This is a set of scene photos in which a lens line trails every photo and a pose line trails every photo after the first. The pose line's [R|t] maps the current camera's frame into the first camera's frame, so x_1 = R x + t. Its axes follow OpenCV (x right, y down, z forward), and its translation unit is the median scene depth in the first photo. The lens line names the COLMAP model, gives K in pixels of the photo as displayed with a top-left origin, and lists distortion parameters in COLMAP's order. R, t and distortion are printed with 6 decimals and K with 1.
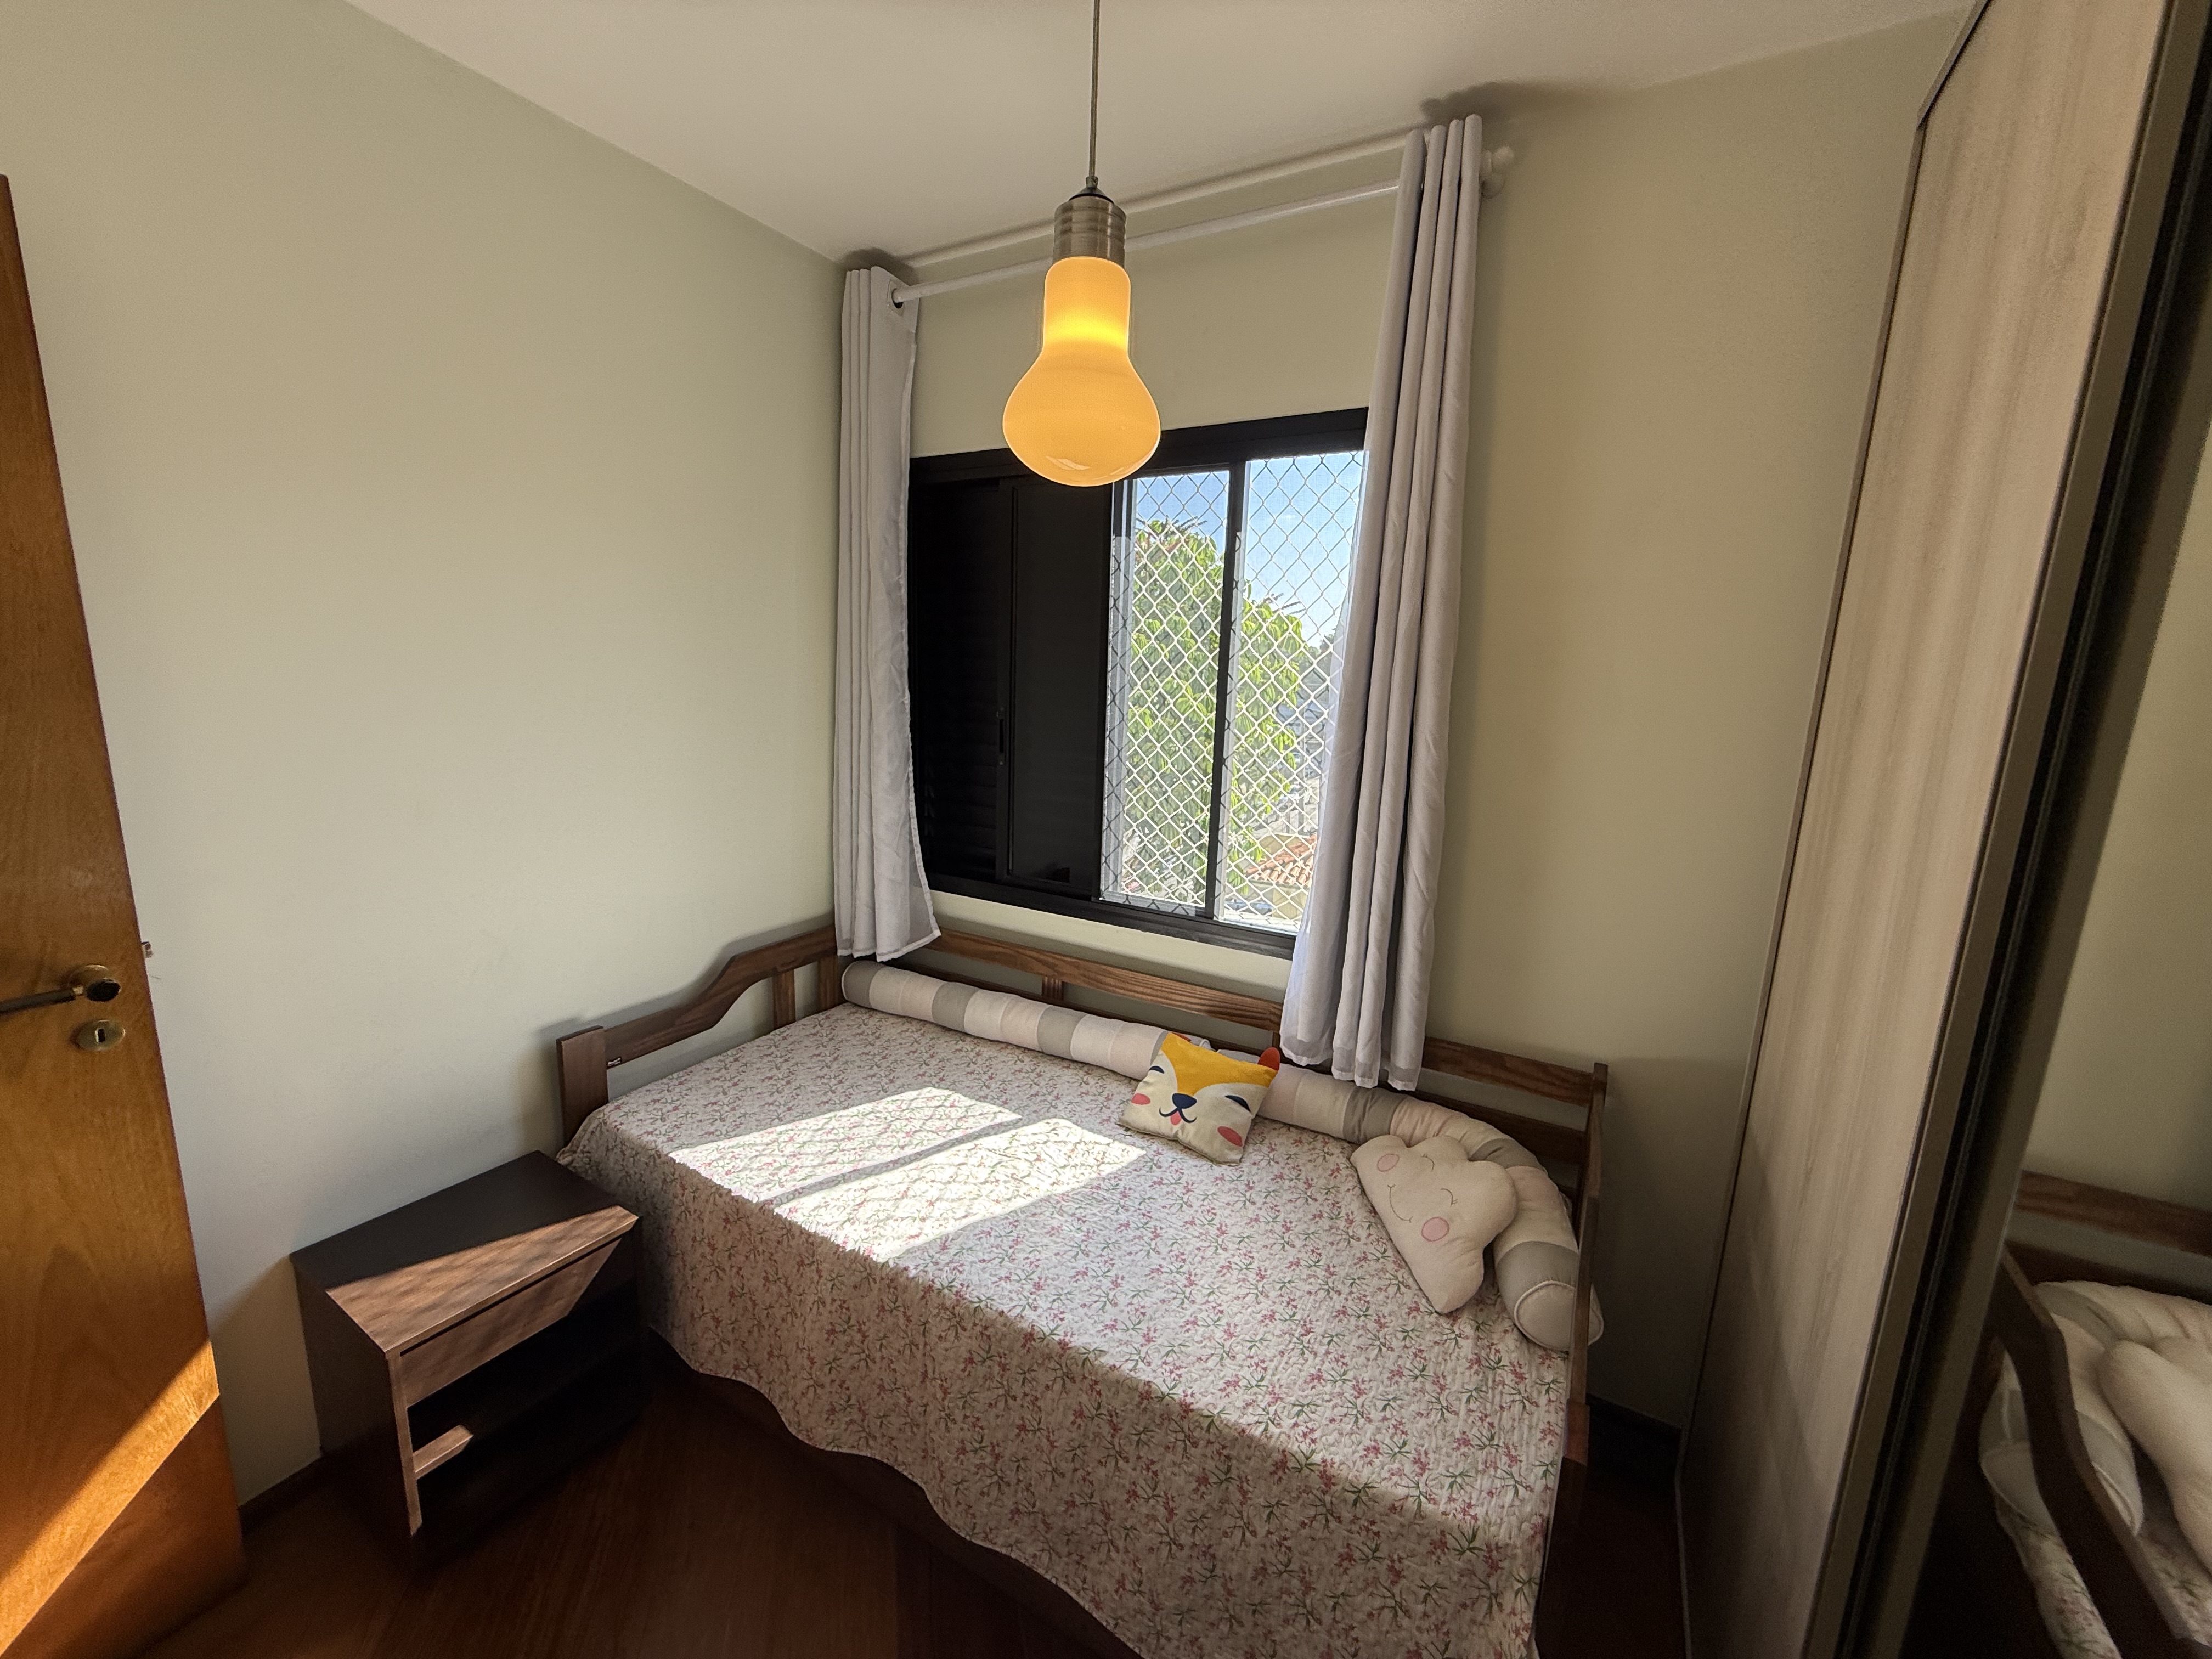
lens RADIAL K [[887.9, 0, 1101.8], [0, 887.9, 827.4], [0, 0, 1]] dist [-0.000927, 0.000224]
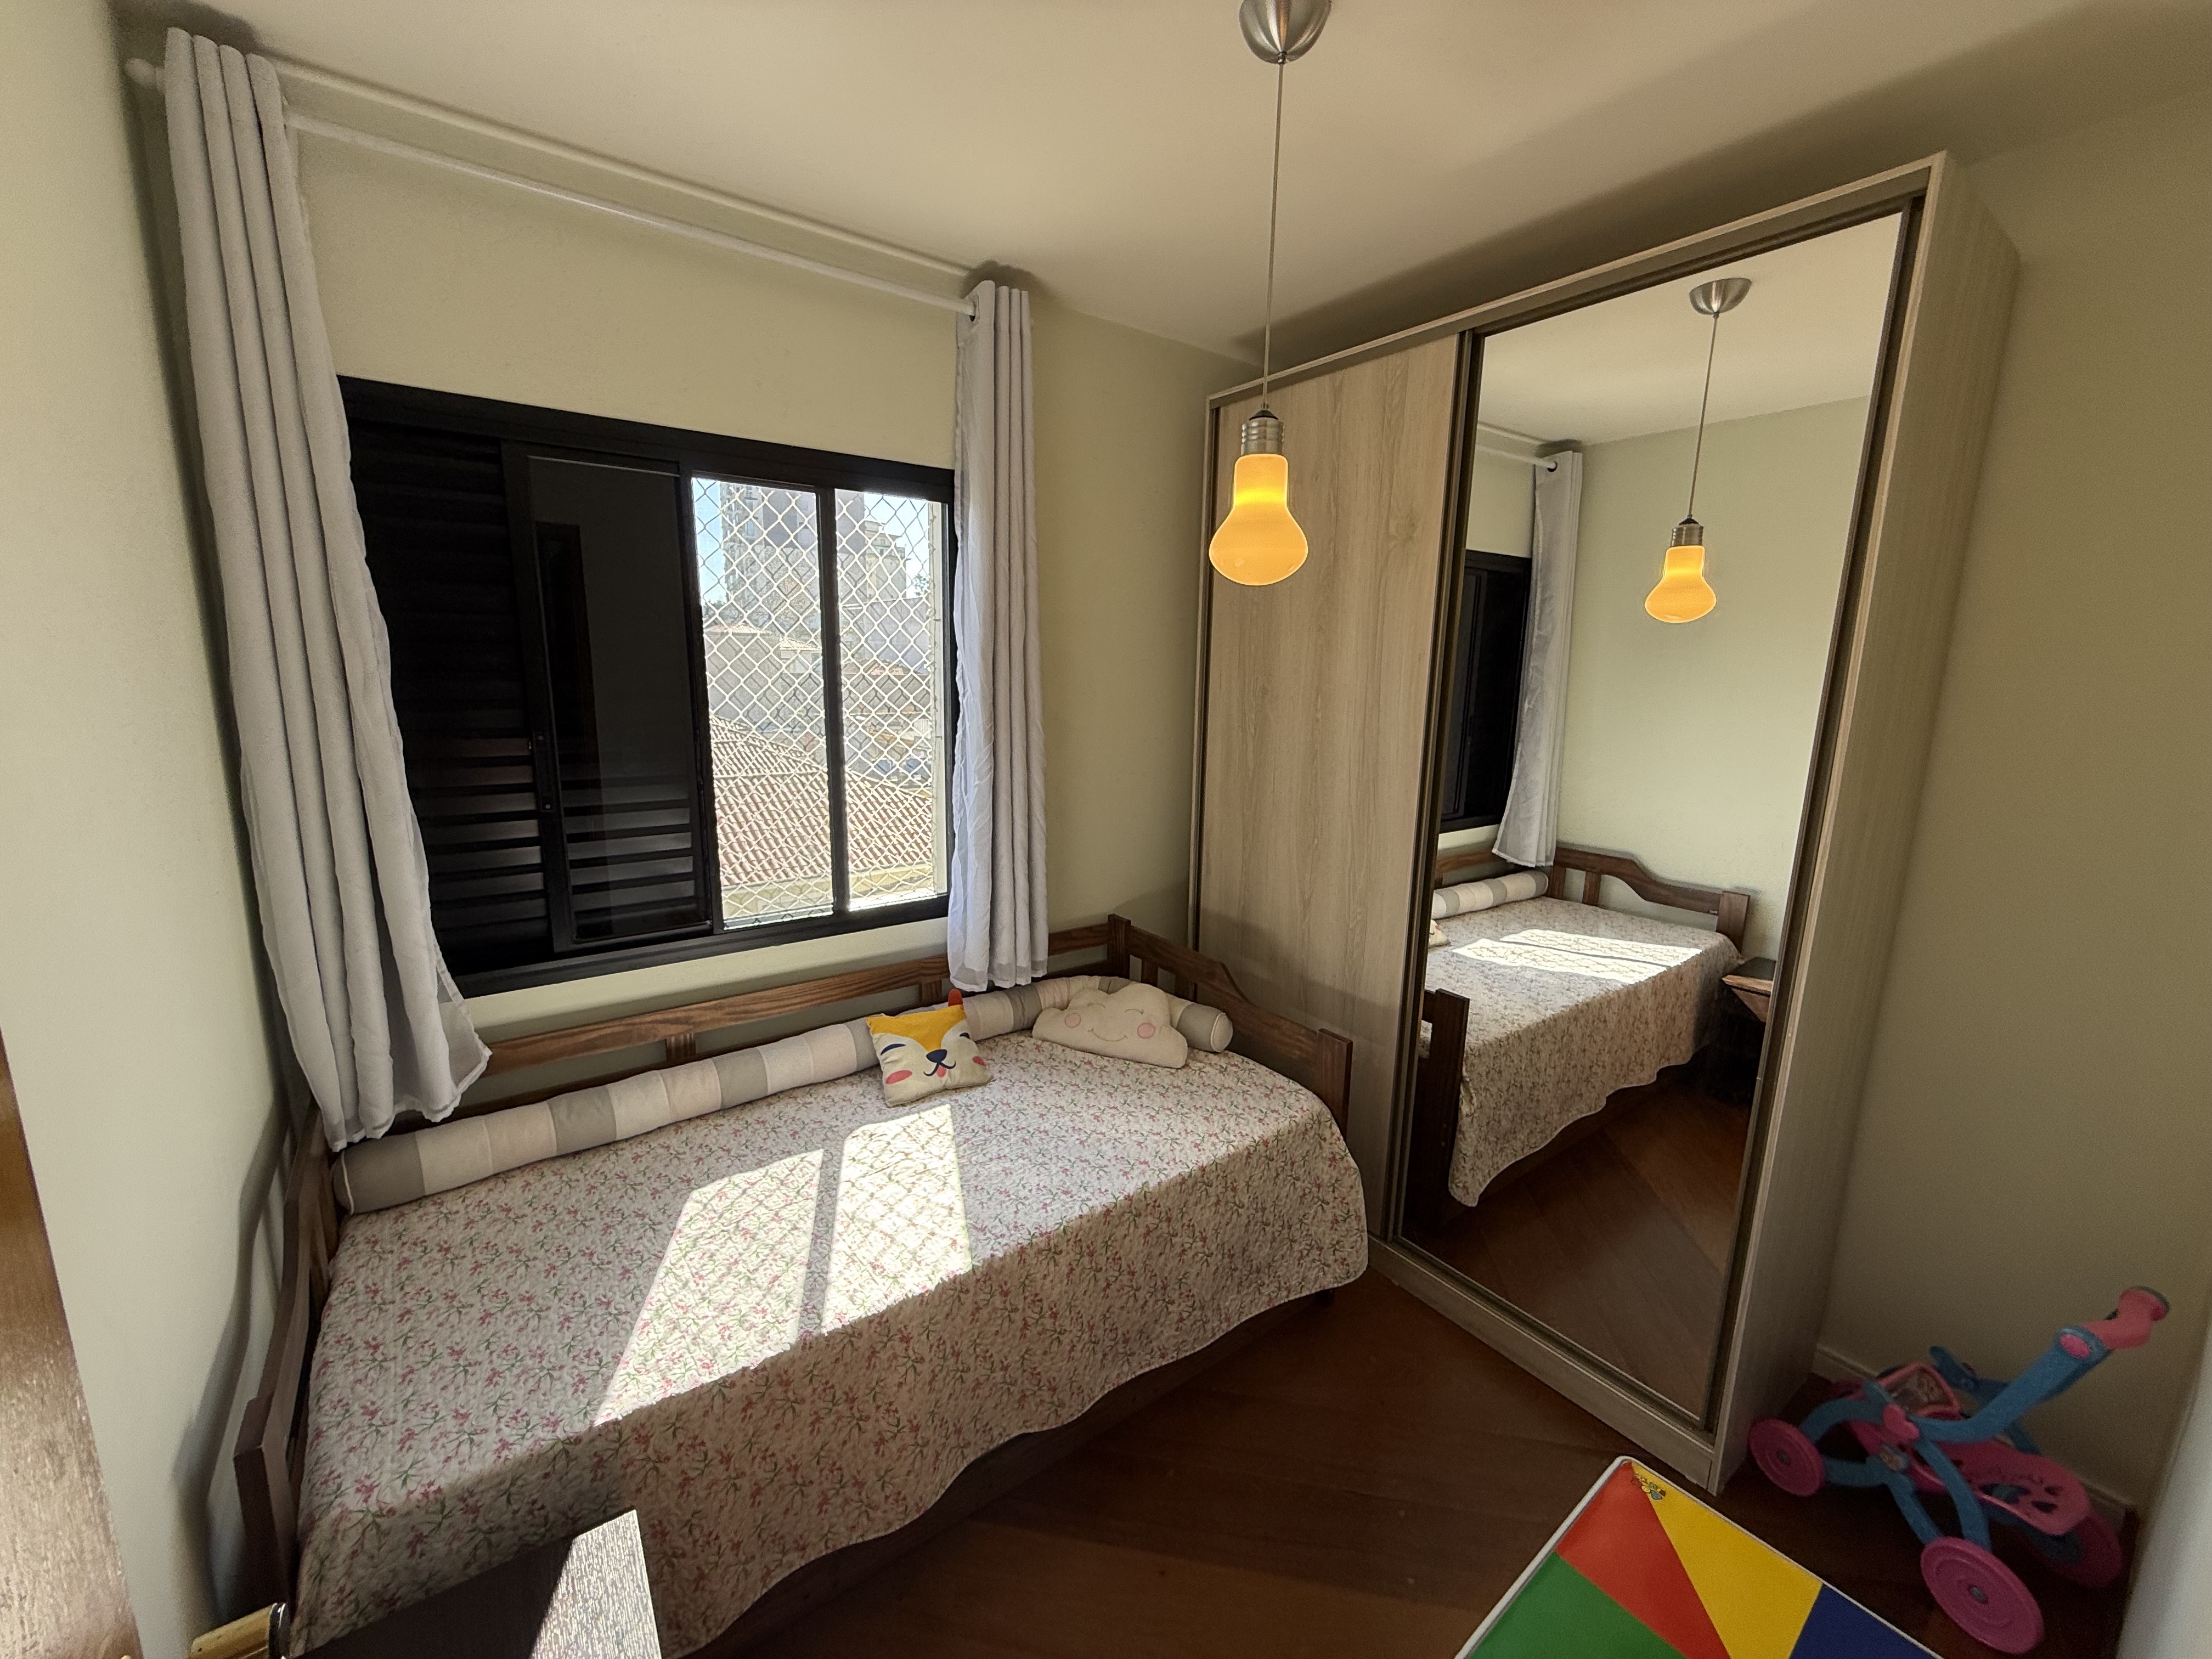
lens RADIAL K [[887.9, 0, 1101.8], [0, 887.9, 827.4], [0, 0, 1]] dist [-0.000927, 0.000224]
pose [[0.403582, -0.196220, 0.893655, -0.790434], [0.161592, 0.976665, 0.141471, -0.111182], [-0.900561, 0.087312, 0.425872, 0.284784]]
